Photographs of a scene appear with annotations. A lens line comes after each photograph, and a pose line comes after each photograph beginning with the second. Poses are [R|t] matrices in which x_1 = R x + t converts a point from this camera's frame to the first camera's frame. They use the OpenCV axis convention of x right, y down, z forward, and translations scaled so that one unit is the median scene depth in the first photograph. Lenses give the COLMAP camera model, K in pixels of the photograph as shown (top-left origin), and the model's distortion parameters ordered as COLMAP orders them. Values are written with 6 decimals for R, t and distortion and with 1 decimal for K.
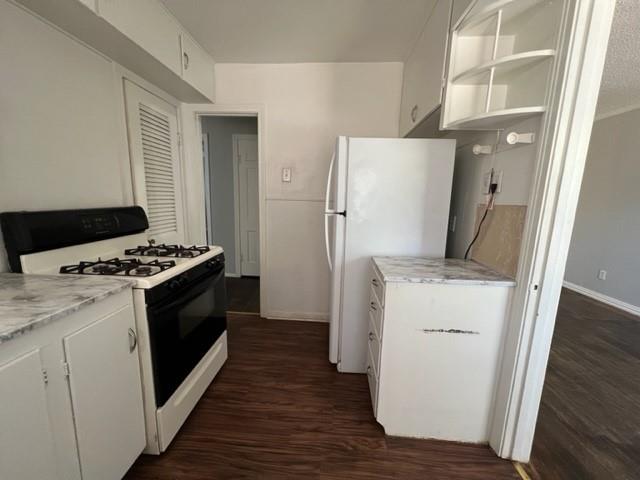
lens RADIAL K [[255.5, 0, 318.1], [0, 255.5, 239.0], [0, 0, 1]] dist [0.001156, 0.000256]
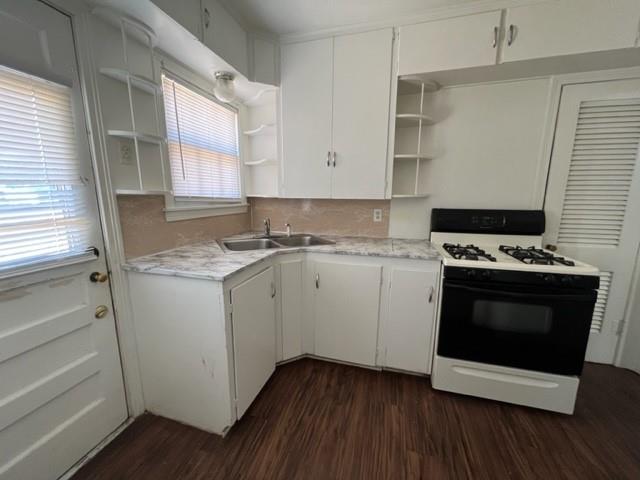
lens RADIAL K [[255.5, 0, 318.1], [0, 255.5, 239.0], [0, 0, 1]] dist [0.001156, 0.000256]
pose [[-0.205212, 0.139592, -0.968711, 0.575203], [-0.169077, 0.969839, 0.175572, -0.052388], [0.964003, 0.199816, -0.175421, 0.394108]]
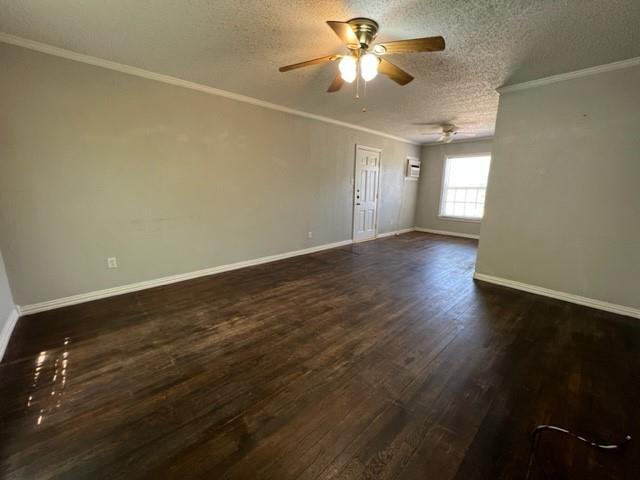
lens RADIAL K [[255.5, 0, 318.1], [0, 255.5, 239.0], [0, 0, 1]] dist [0.001156, 0.000256]
pose [[-0.724423, -0.174653, 0.666864, 0.248916], [0.081513, 0.938884, 0.334444, -0.681311], [-0.684520, 0.296637, -0.665912, 4.179947]]
